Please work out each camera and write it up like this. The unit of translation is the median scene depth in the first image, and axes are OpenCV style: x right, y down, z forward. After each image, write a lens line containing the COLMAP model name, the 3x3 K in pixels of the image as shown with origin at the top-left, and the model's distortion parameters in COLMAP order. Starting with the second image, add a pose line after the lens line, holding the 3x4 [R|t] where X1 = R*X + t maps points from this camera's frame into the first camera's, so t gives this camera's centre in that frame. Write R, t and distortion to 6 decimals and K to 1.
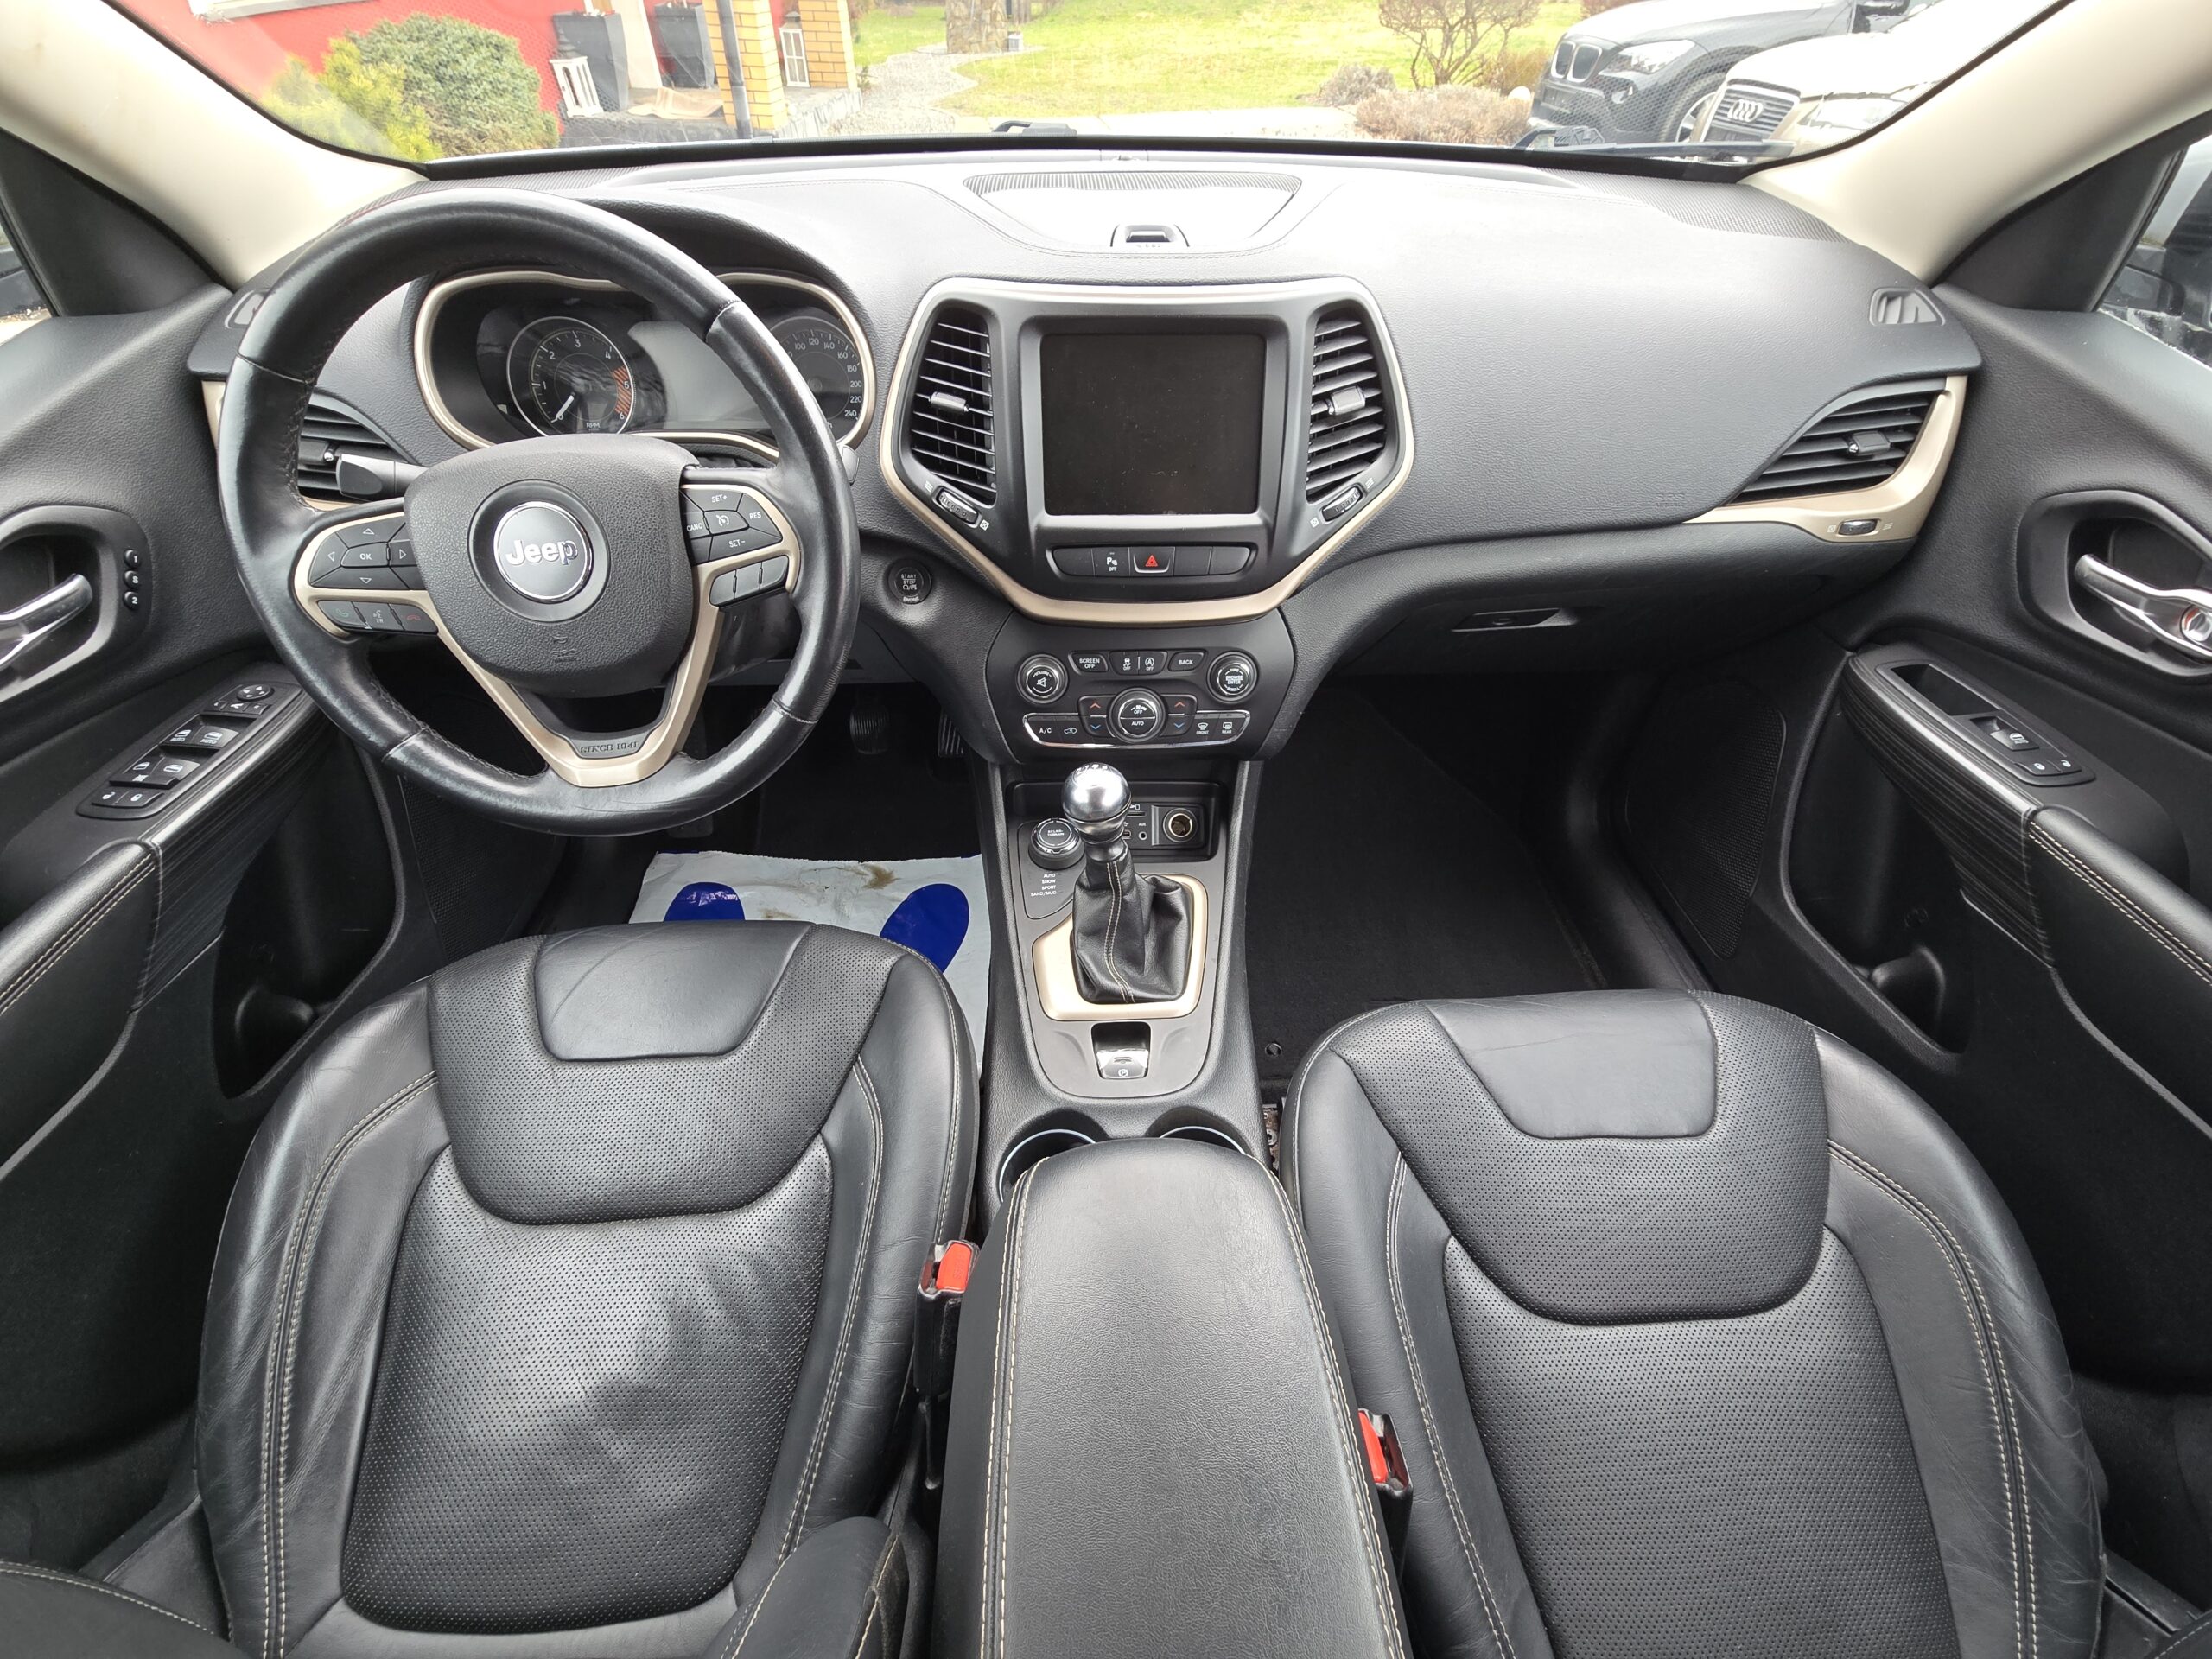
lens RADIAL K [[895.6, 0, 1104.8], [0, 895.6, 842.7], [0, 0, 1]] dist [-0.002050, -0.000546]
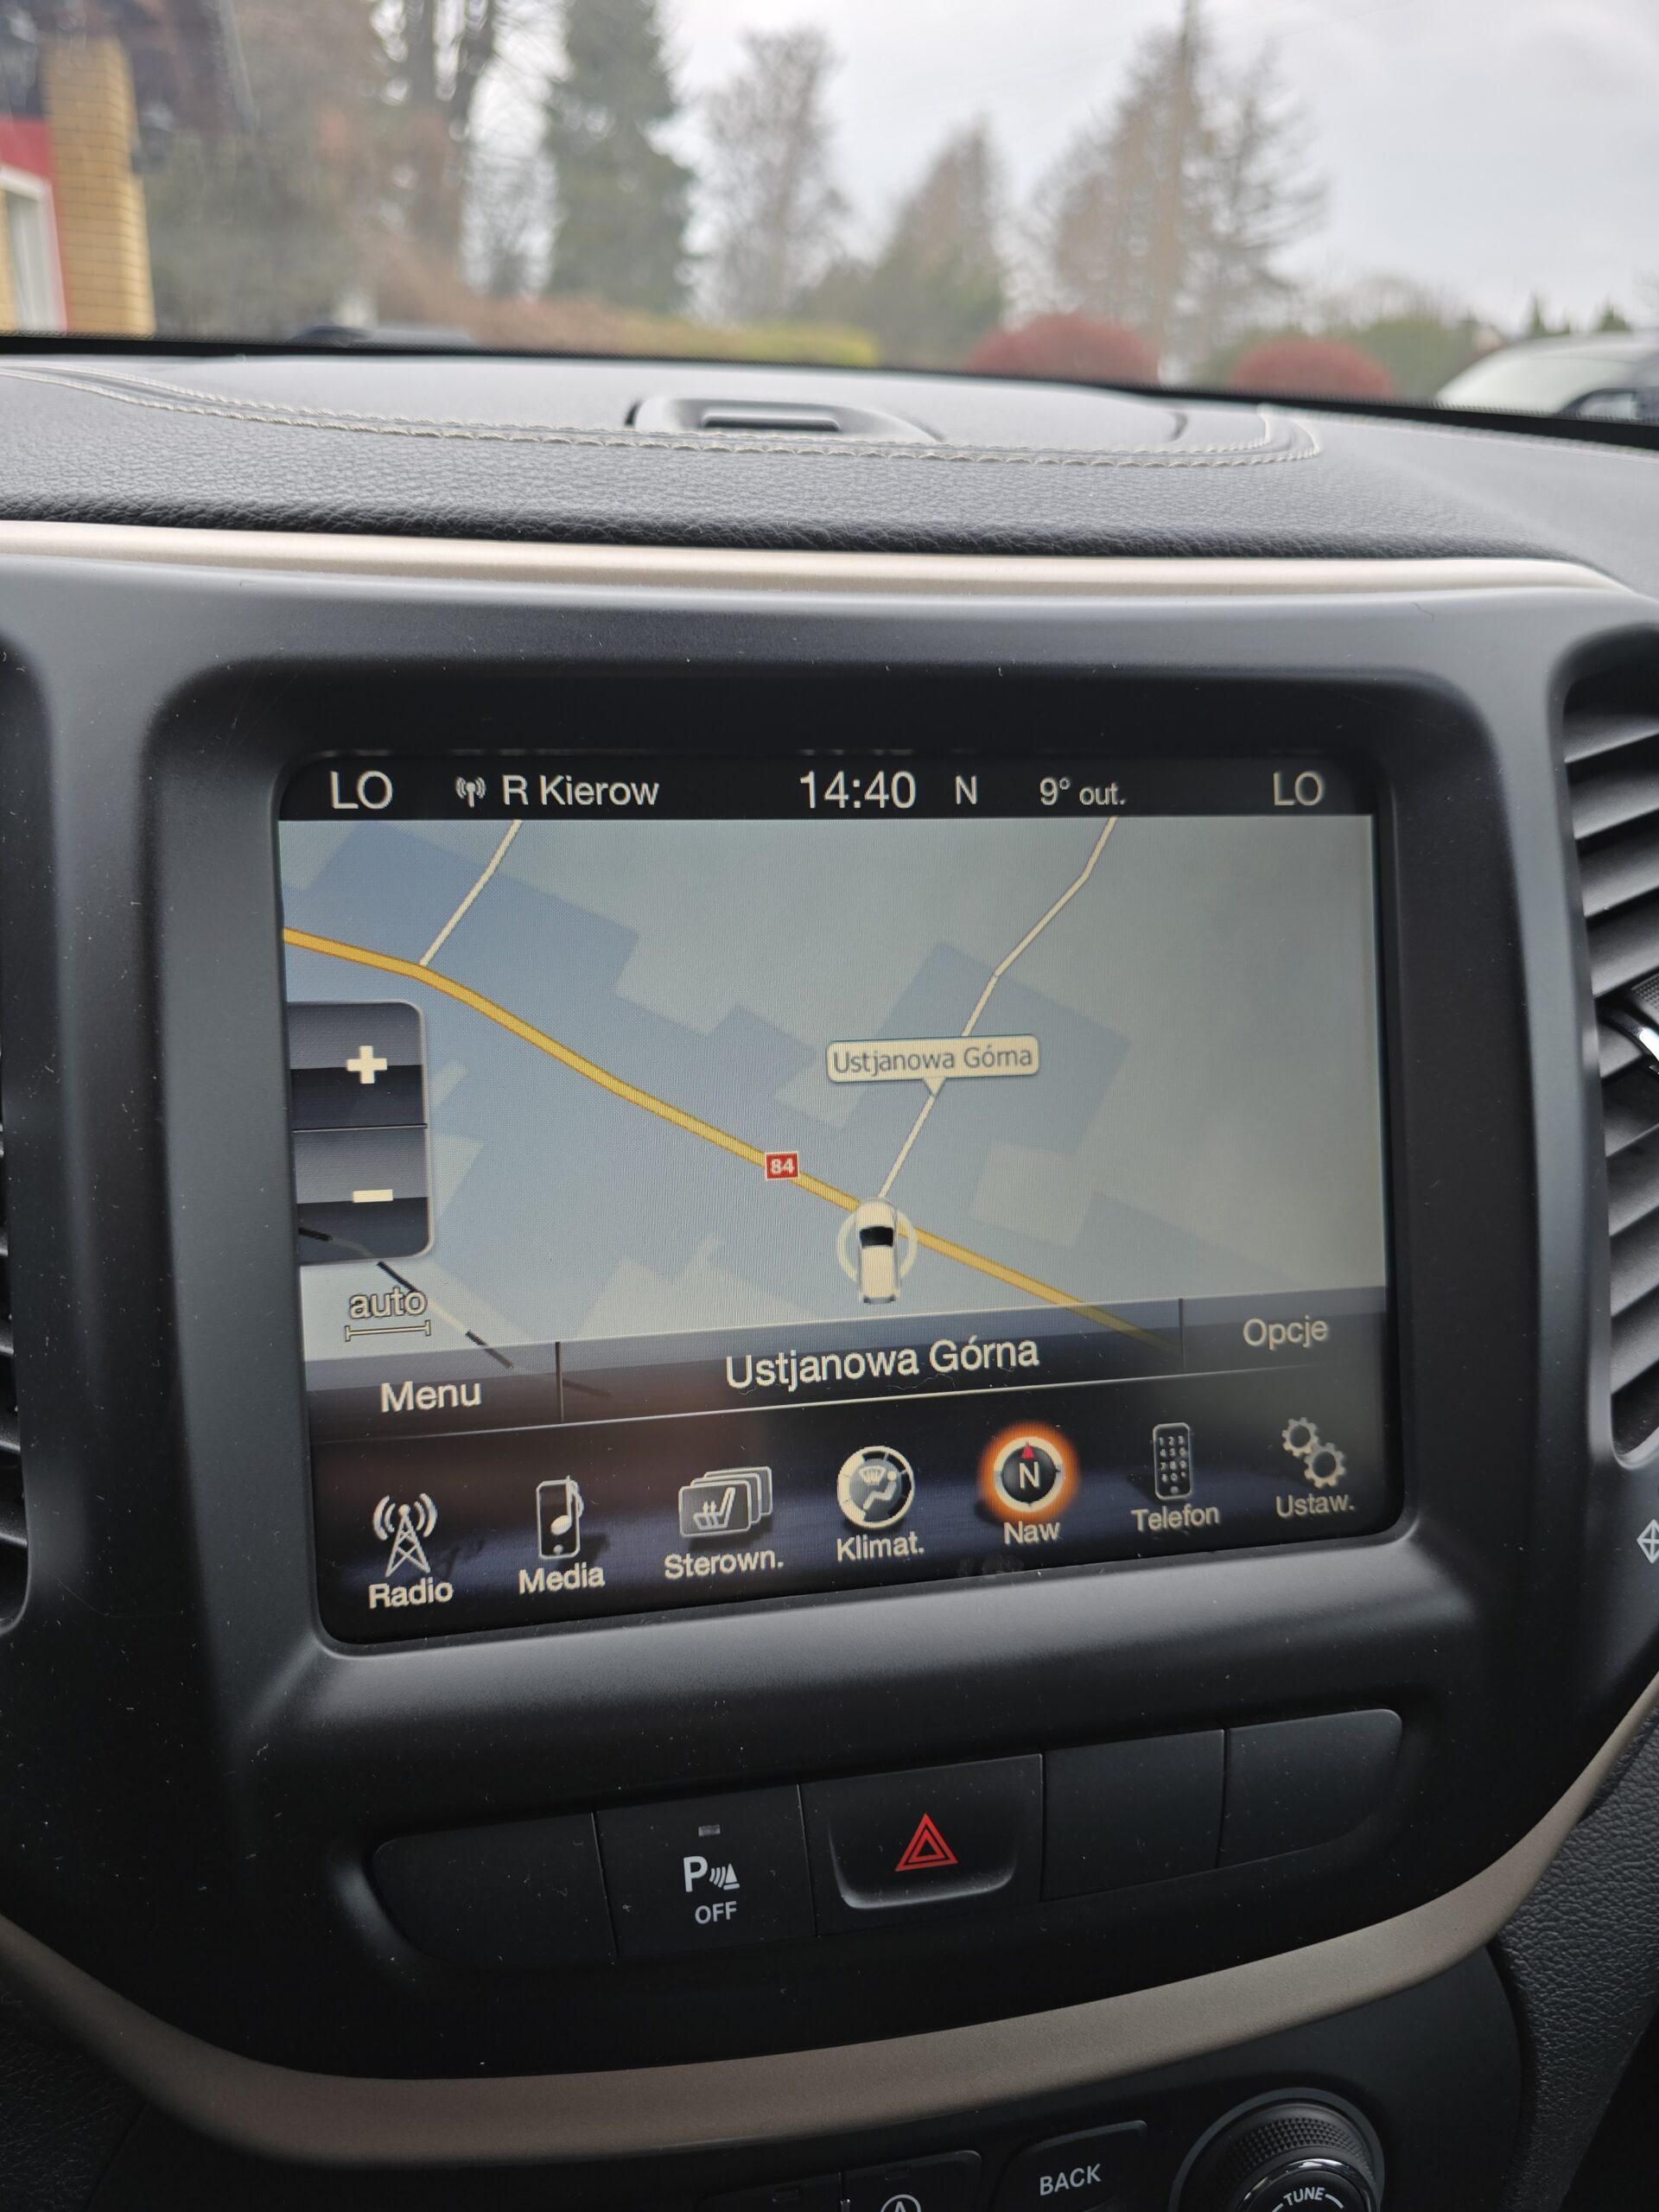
lens RADIAL K [[1526.4, 0, 828.4], [0, 1526.4, 1113.5], [0, 0, 1]] dist [0.000836, -0.016790]
pose [[0.985708, -0.038989, 0.163891, -0.012617], [0.092096, 0.939322, -0.330443, -0.349320], [-0.141063, 0.340814, 0.929487, 0.653687]]
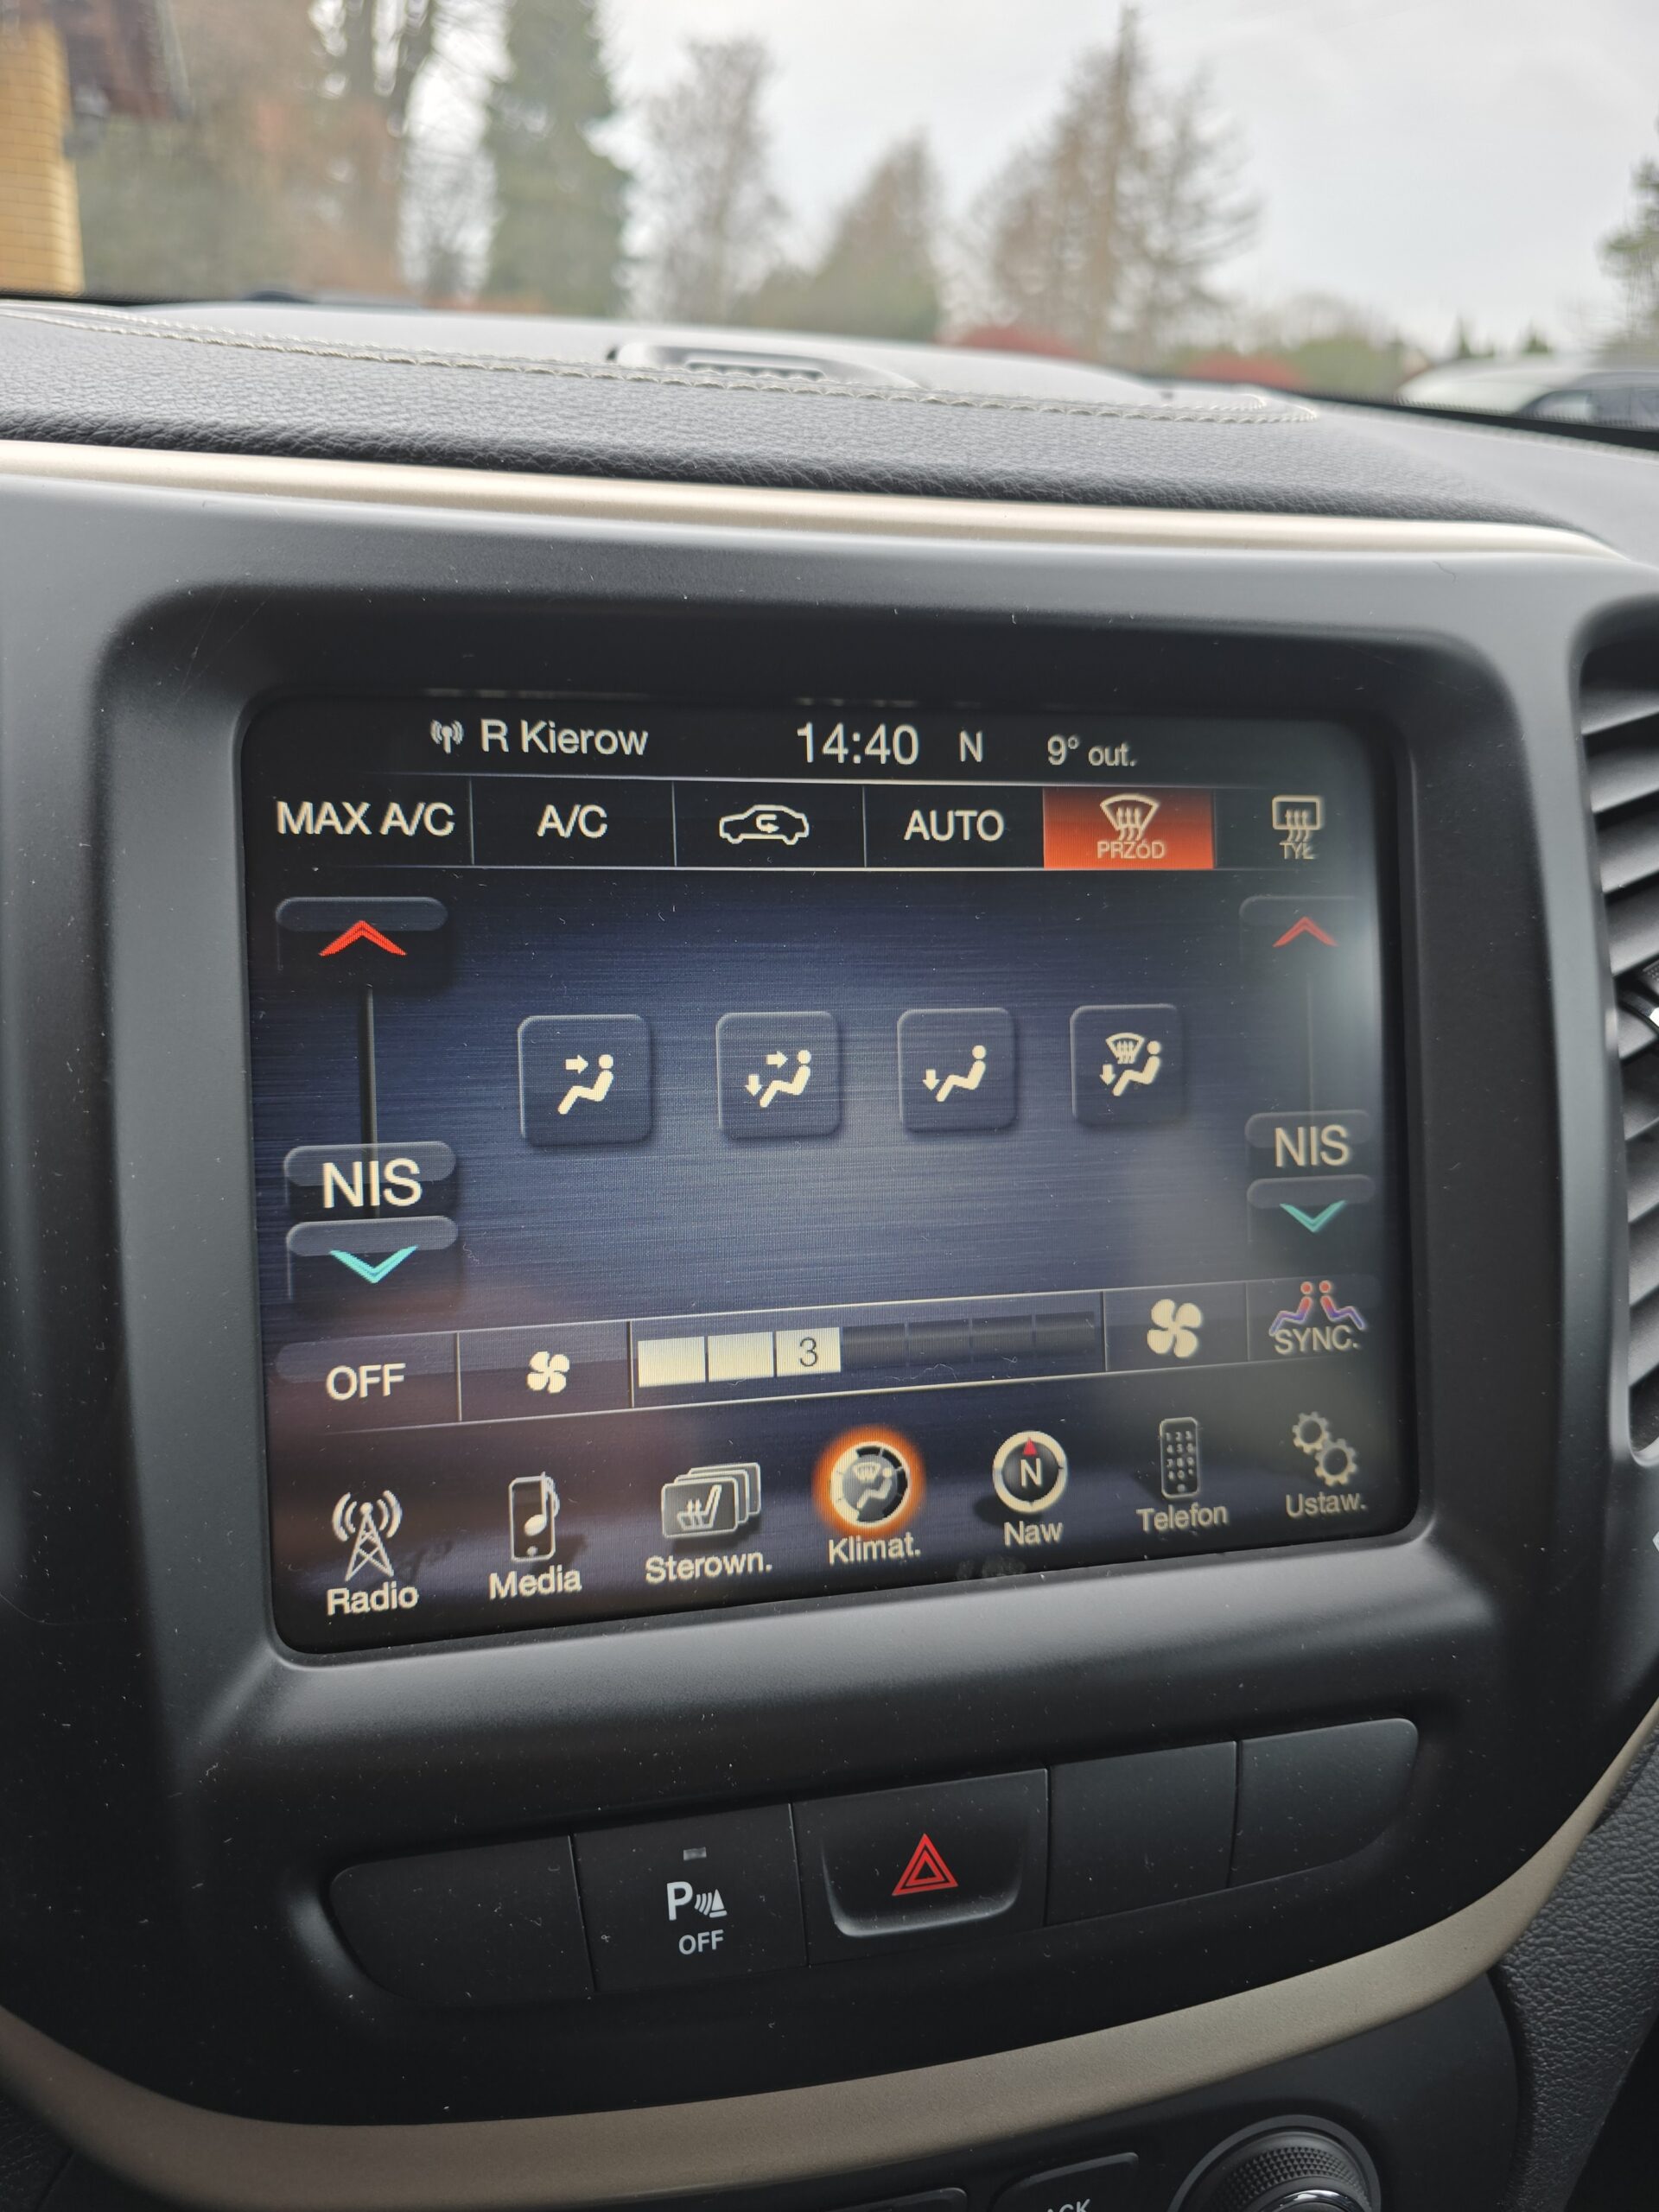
lens RADIAL K [[1531.4, 0, 810.3], [0, 1531.4, 1100.8], [0, 0, 1]] dist [-0.006128, -0.011770]
pose [[0.979812, -0.028361, 0.197897, -0.022743], [0.095271, 0.936495, -0.337491, -0.350796], [-0.175759, 0.349532, 0.920291, 0.674998]]
